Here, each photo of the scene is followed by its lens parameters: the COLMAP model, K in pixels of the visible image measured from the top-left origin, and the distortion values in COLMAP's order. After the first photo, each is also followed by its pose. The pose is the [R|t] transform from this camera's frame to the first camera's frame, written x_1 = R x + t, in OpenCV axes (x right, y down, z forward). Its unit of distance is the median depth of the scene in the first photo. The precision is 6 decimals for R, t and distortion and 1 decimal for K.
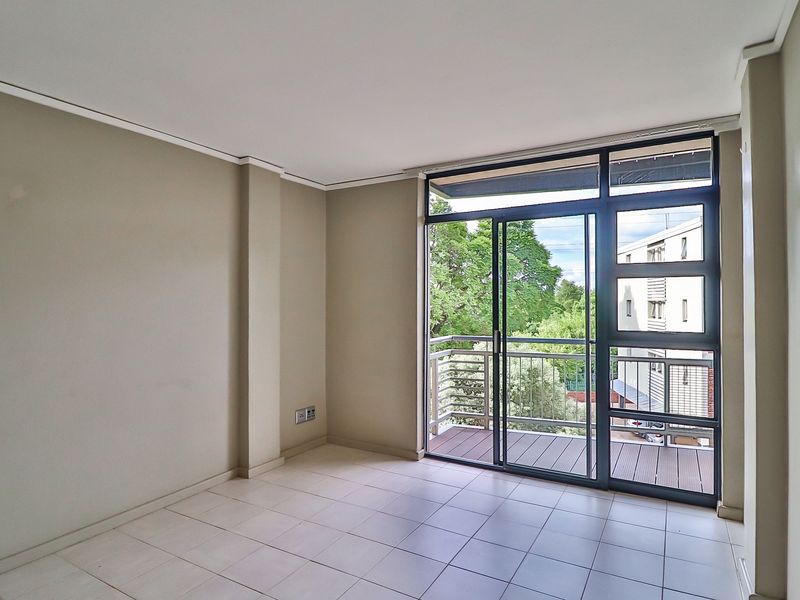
lens RADIAL K [[468.4, 0, 401.9], [0, 468.4, 296.0], [0, 0, 1]] dist [0.000641, -0.011366]
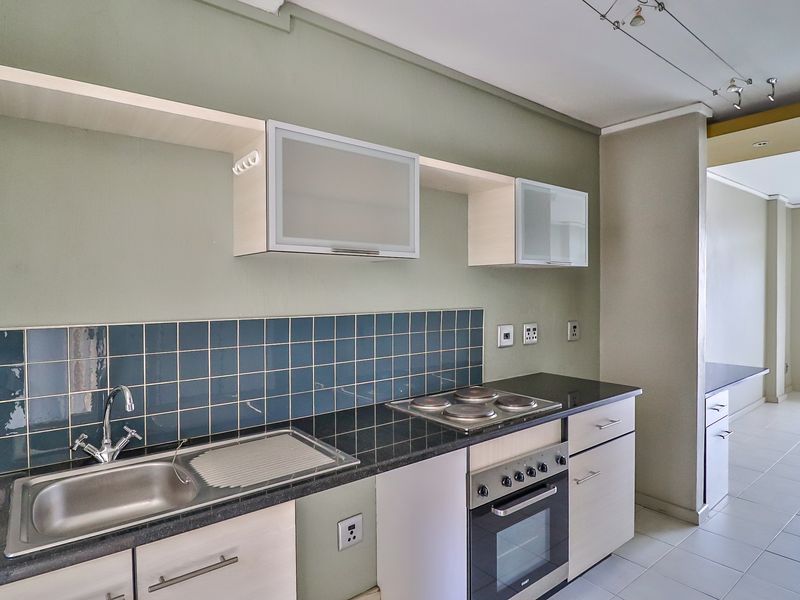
lens RADIAL K [[476.7, 0, 421.9], [0, 476.7, 299.0], [0, 0, 1]] dist [0.018679, -0.000516]
pose [[0.937316, 0.004887, -0.348447, -0.824733], [0.005664, 0.999556, 0.029254, -0.009367], [0.348435, -0.029394, 0.936872, -0.845614]]
